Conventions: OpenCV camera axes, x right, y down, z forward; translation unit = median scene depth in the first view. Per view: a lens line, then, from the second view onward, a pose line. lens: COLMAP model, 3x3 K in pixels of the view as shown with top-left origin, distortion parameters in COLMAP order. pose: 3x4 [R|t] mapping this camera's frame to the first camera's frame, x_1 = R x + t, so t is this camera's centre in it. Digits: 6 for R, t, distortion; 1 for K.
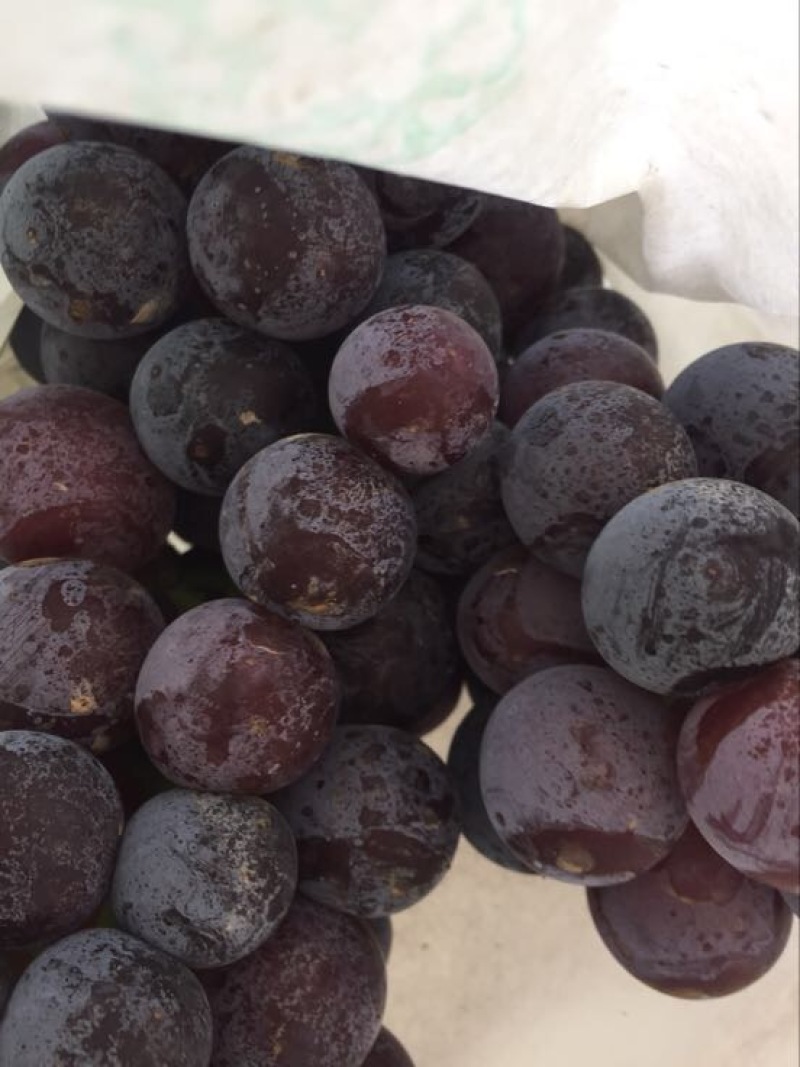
lens RADIAL K [[916.5, 0, 399.5], [0, 916.5, 537.1], [0, 0, 1]] dist [0.031161, -0.134978]
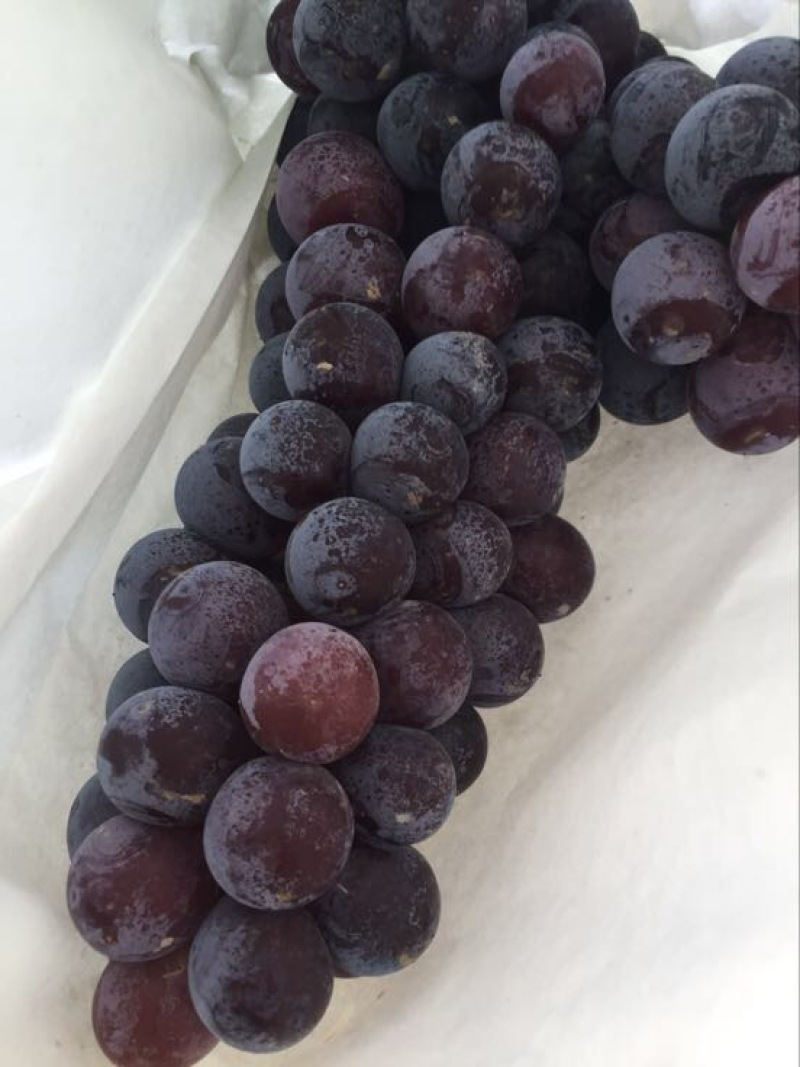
lens RADIAL K [[902.6, 0, 400.0], [0, 902.6, 533.5], [0, 0, 1]] dist [-0.015422, 0.006504]
pose [[0.989047, -0.083245, -0.121889, -0.133821], [0.083569, 0.996499, -0.002466, 0.663823], [0.121667, -0.007747, 0.992541, -0.690033]]
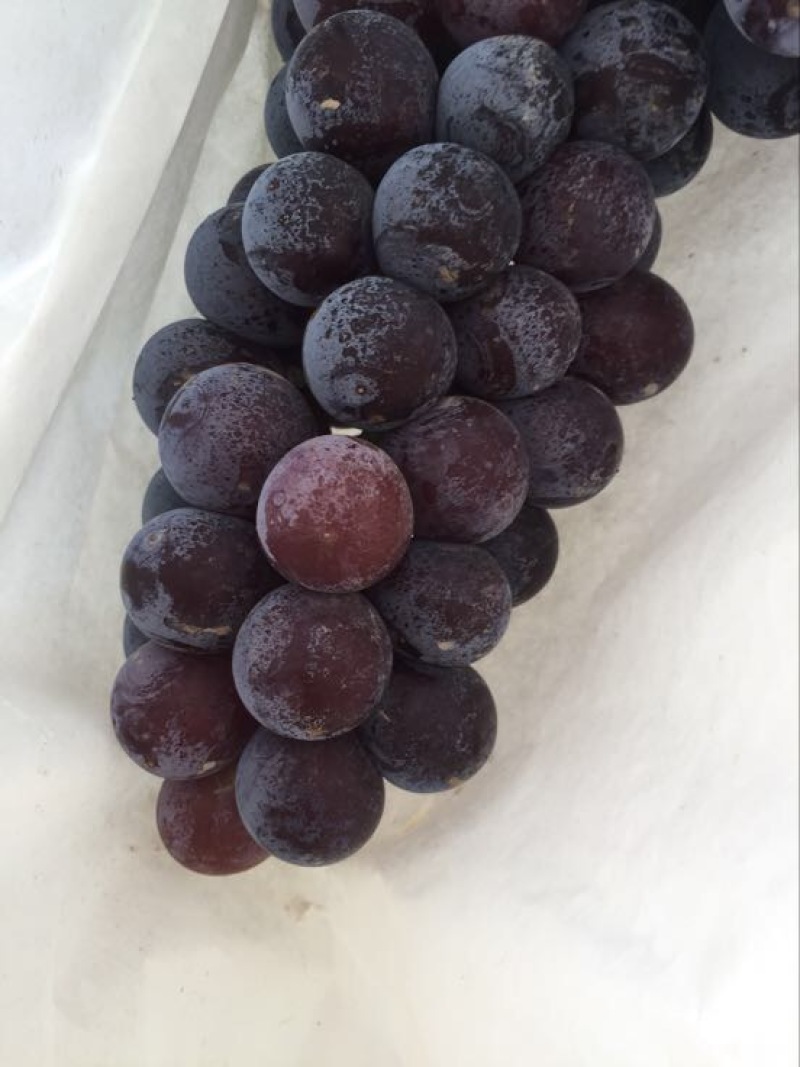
lens RADIAL K [[916.5, 0, 399.5], [0, 916.5, 537.1], [0, 0, 1]] dist [0.031161, -0.134978]
pose [[0.950339, -0.057549, -0.305849, 0.012935], [0.148999, 0.946937, 0.284796, 0.573601], [0.273230, -0.316224, 0.908487, -0.438526]]
